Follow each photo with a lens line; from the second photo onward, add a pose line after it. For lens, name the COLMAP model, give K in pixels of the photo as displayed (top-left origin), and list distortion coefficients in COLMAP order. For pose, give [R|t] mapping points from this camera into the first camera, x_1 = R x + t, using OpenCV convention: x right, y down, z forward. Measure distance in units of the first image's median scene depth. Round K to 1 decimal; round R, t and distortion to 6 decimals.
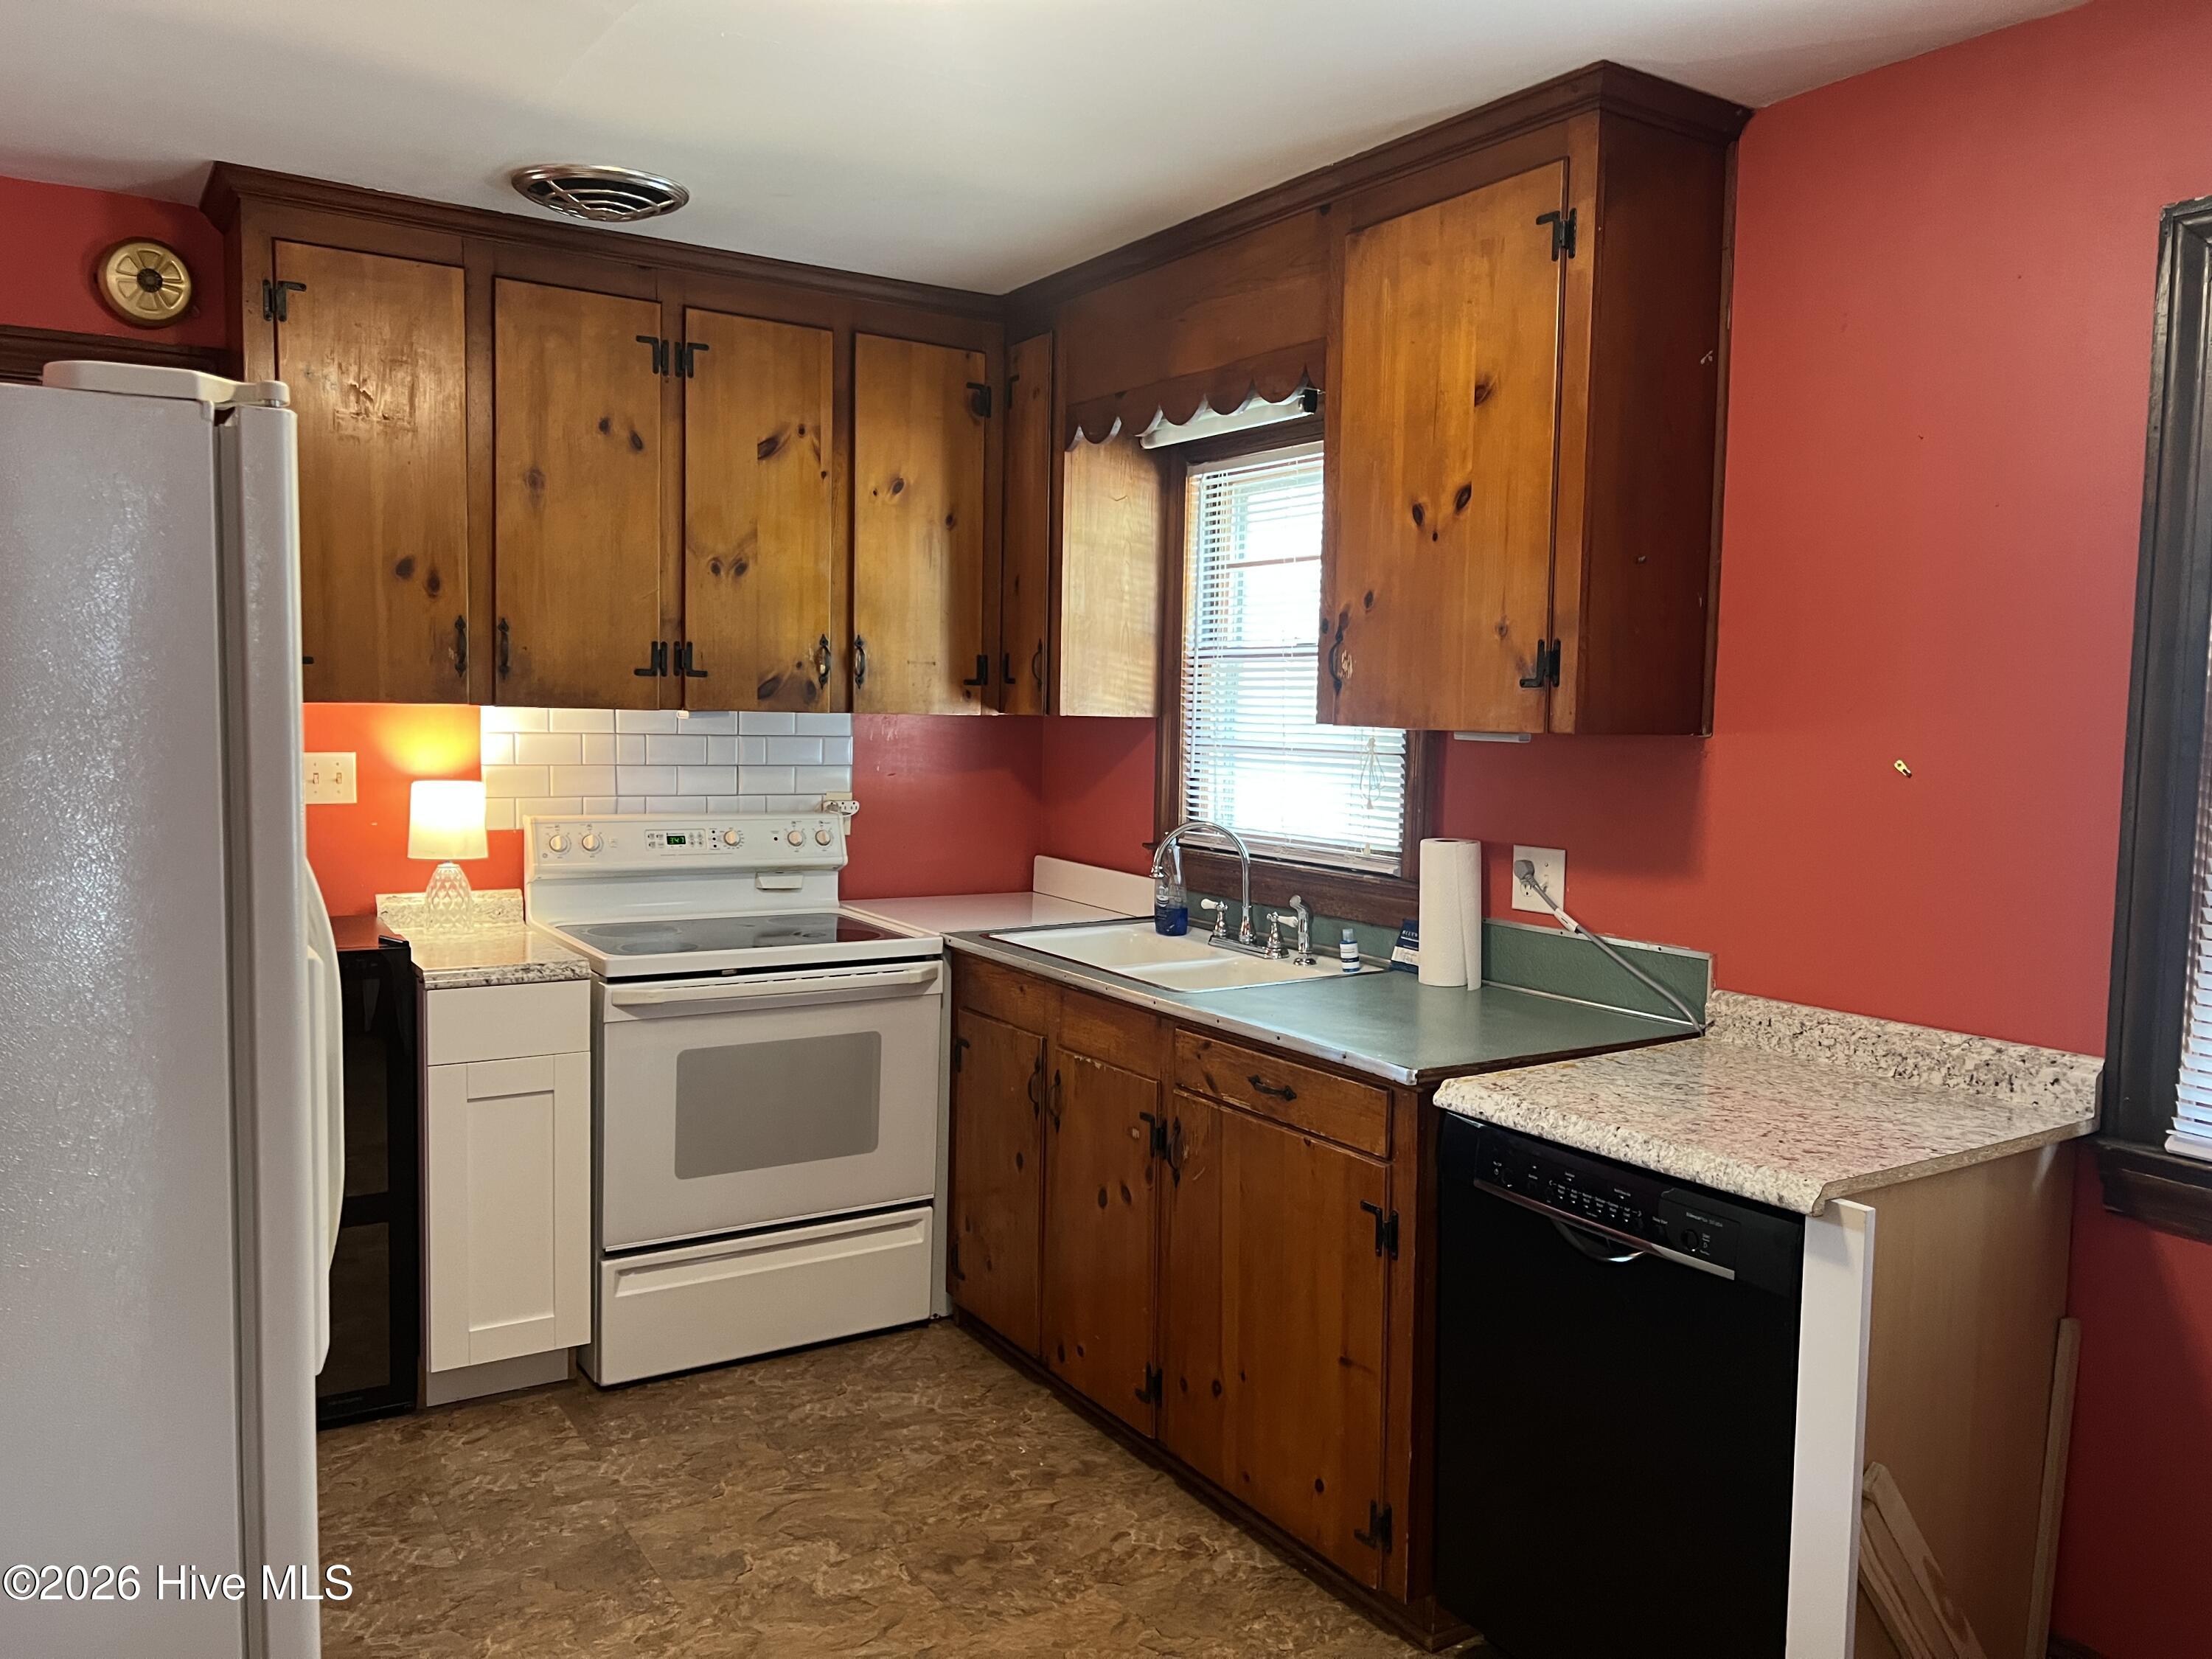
lens RADIAL K [[1653.3, 0, 1116.6], [0, 1653.3, 824.1], [0, 0, 1]] dist [0.048428, -0.056760]
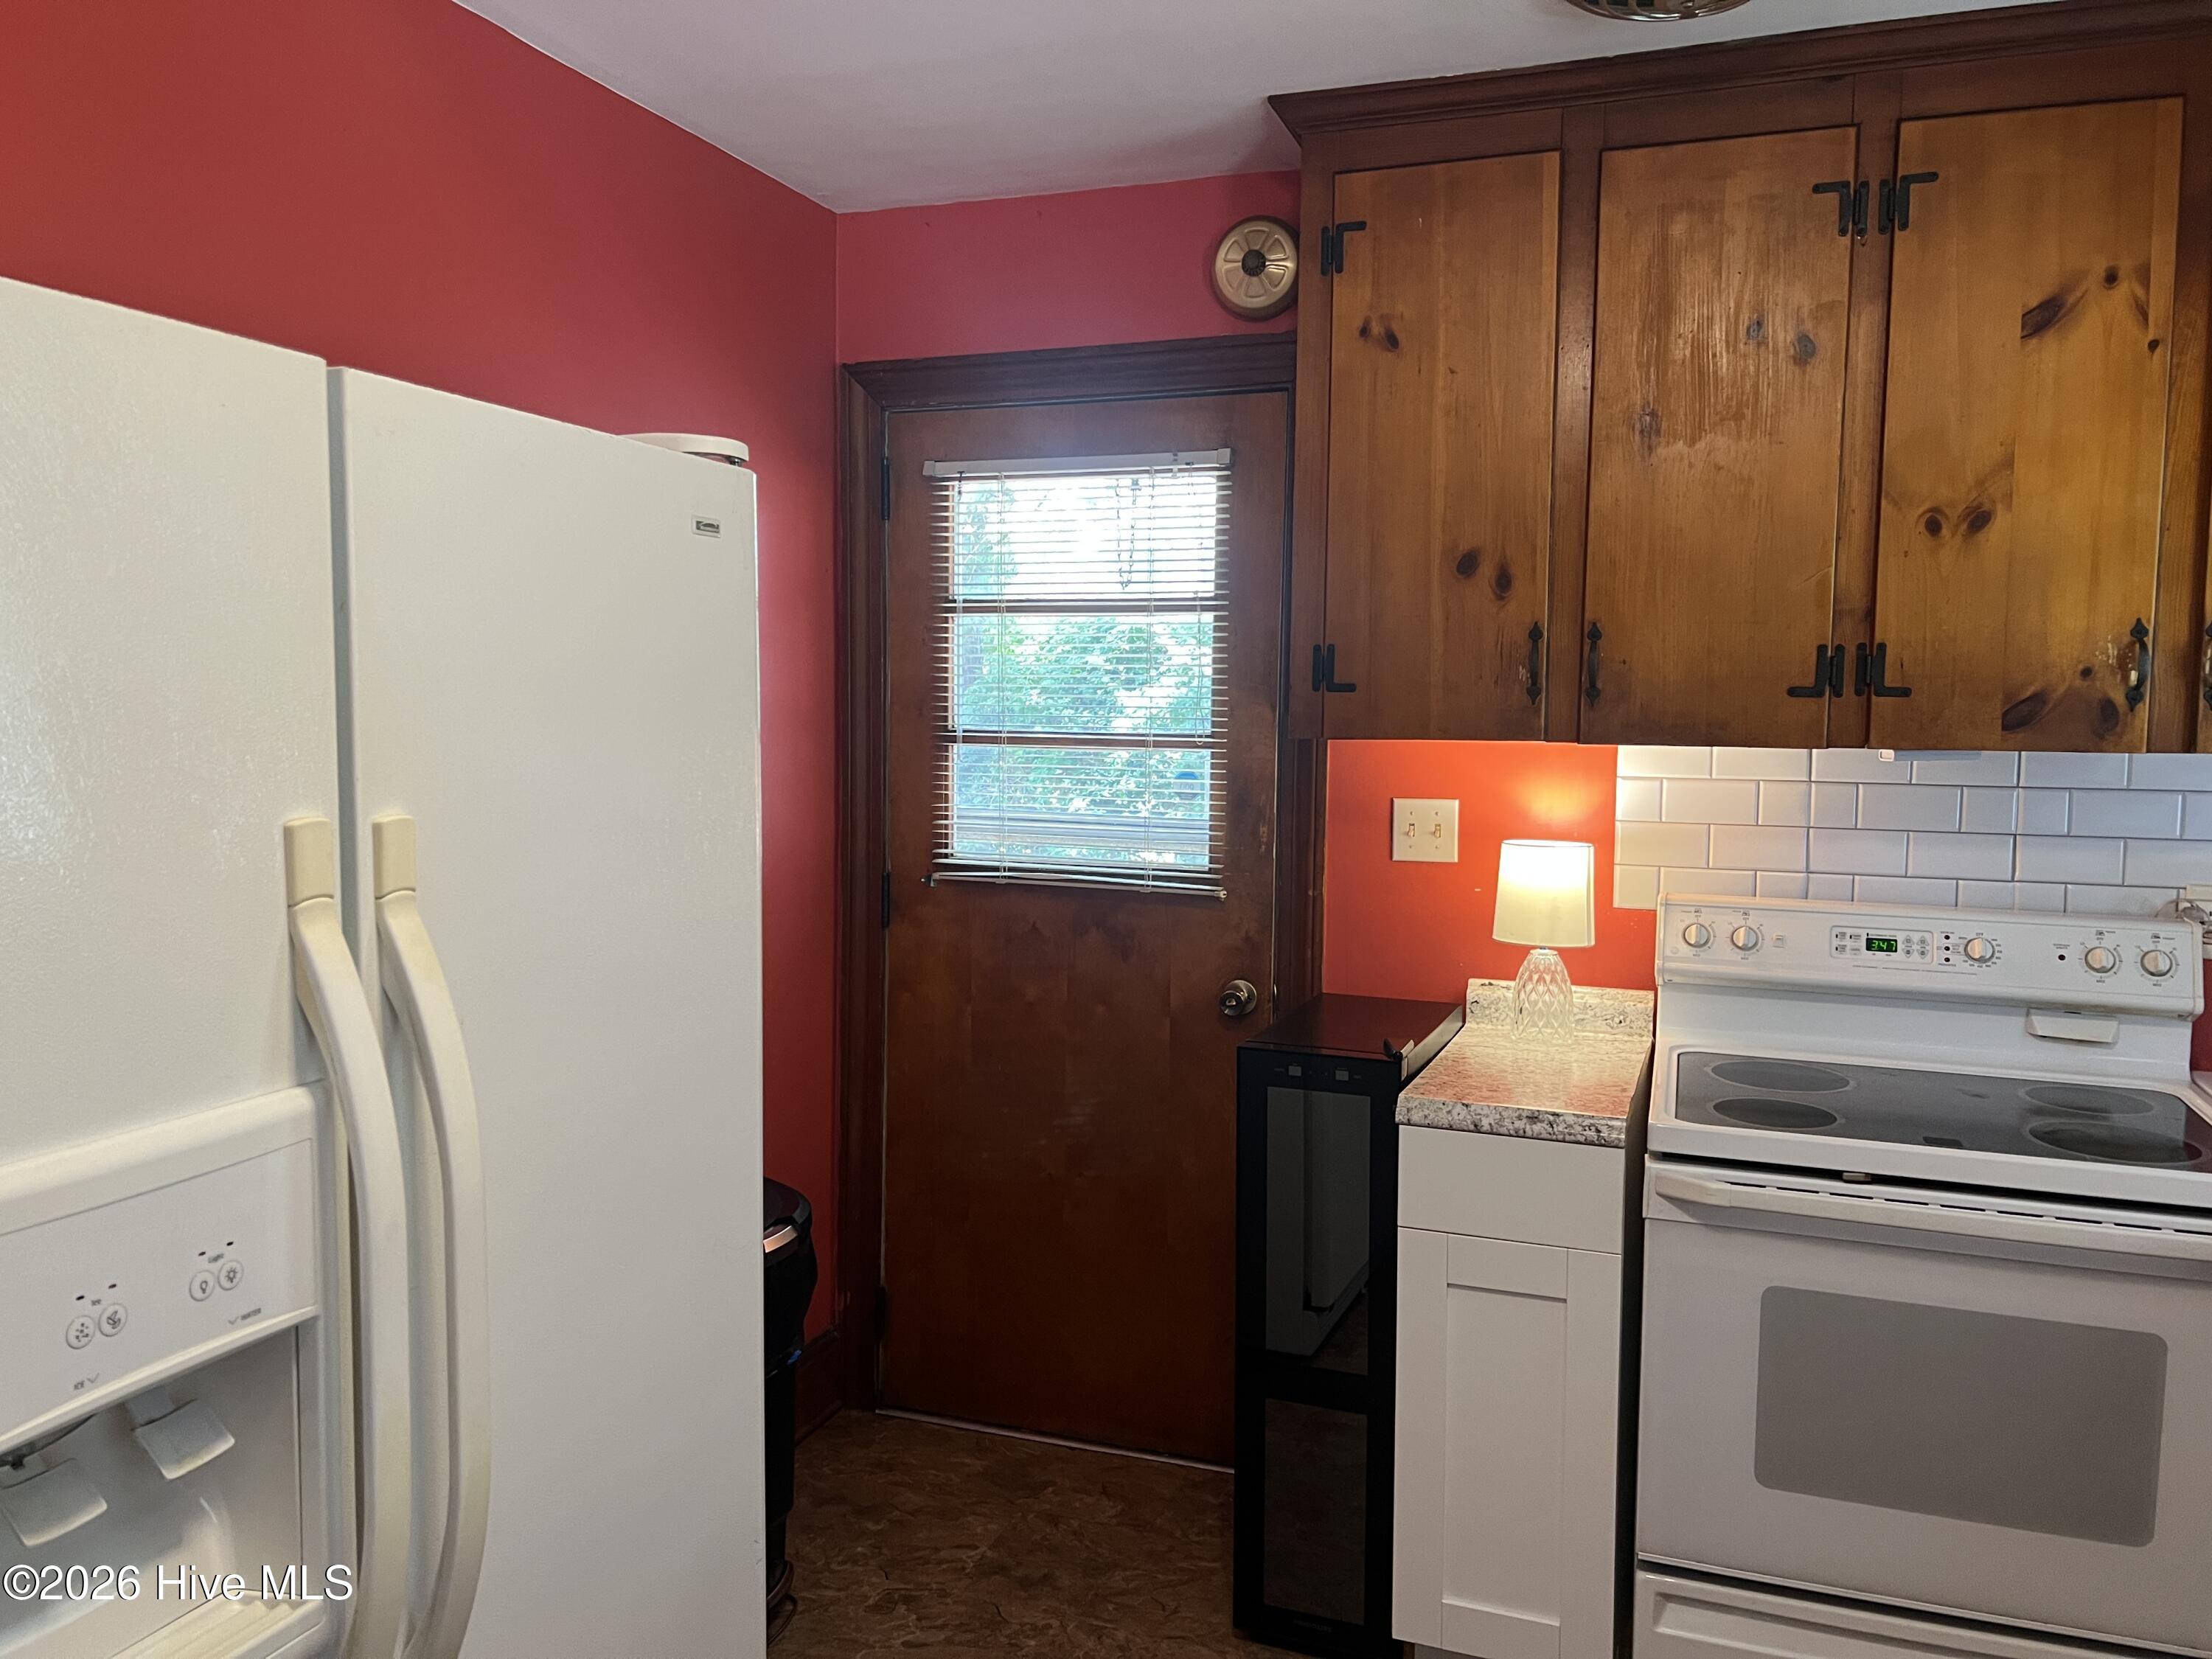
lens RADIAL K [[1663.8, 0, 1091.7], [0, 1663.8, 817.8], [0, 0, 1]] dist [0.053471, -0.056027]
pose [[0.603522, 0.037781, -0.796451, 0.086073], [-0.055529, 0.998443, 0.005285, -0.031069], [0.795410, 0.041036, 0.604681, 0.398185]]
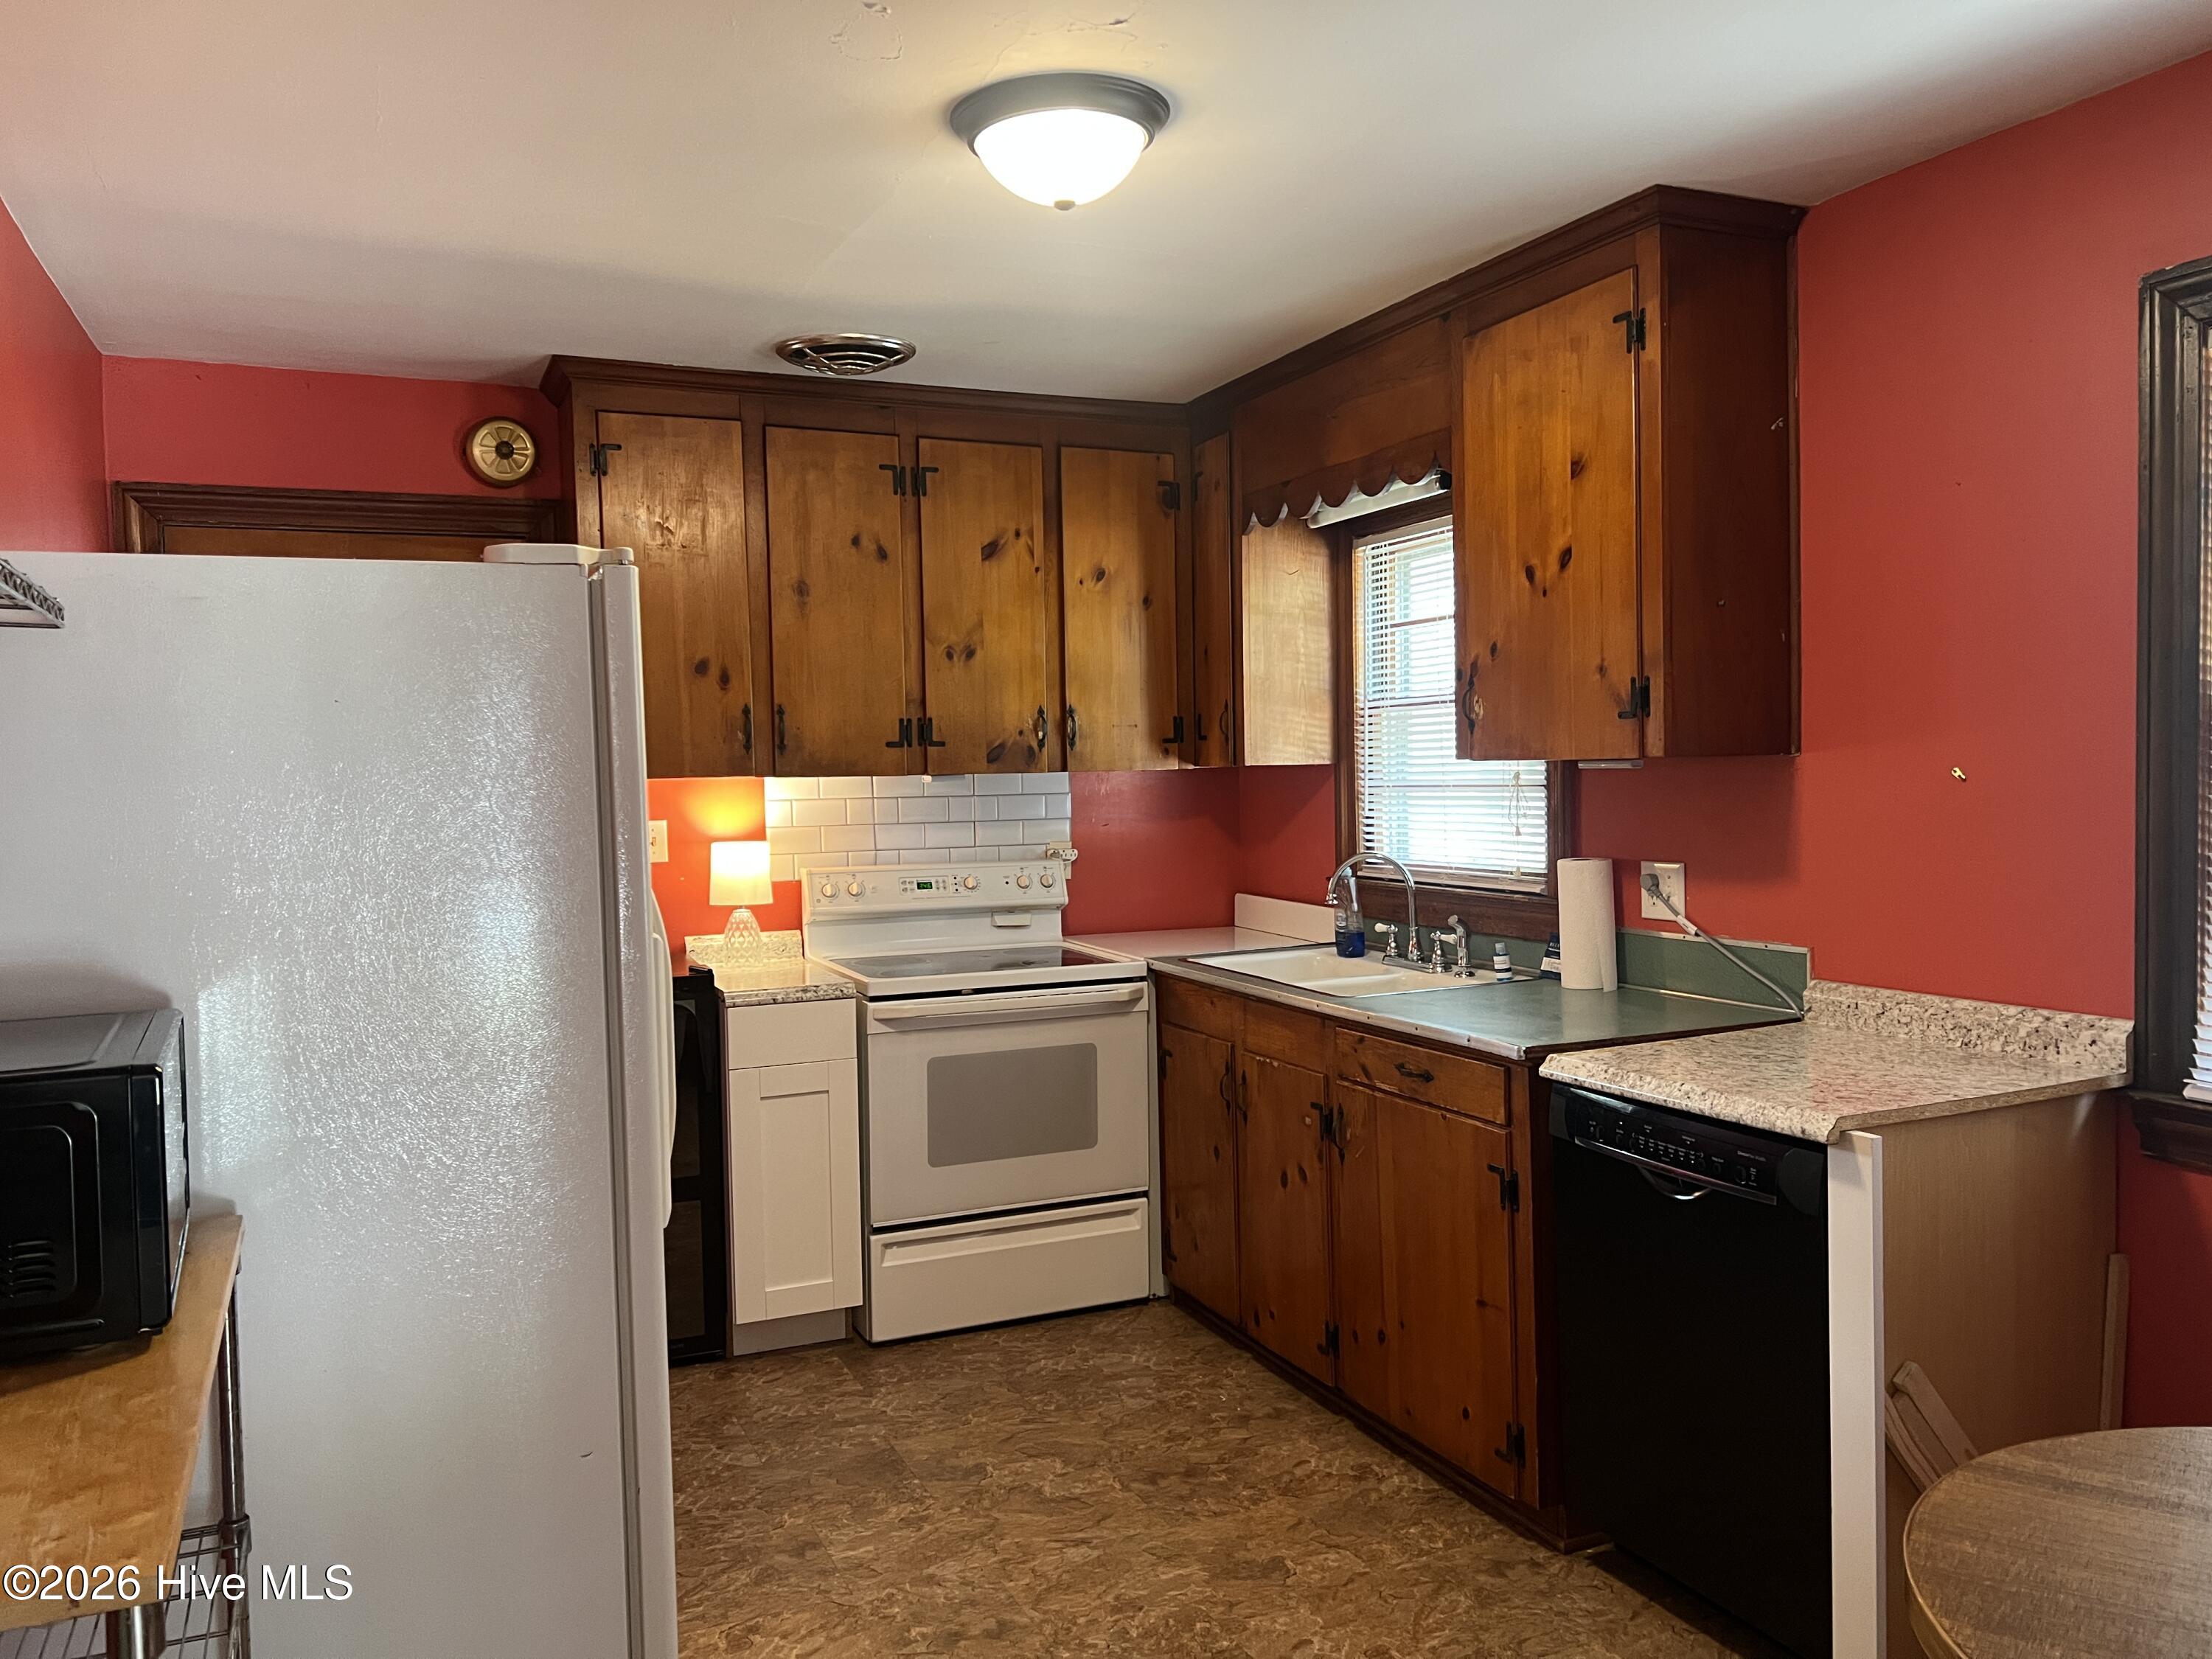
lens RADIAL K [[1633.6, 0, 1100.9], [0, 1633.6, 843.9], [0, 0, 1]] dist [0.146973, -0.322694]
pose [[0.986081, -0.034576, -0.162630, 0.056239], [0.030091, 0.999098, -0.029959, 0.021470], [0.163520, 0.024648, 0.986232, -0.148103]]
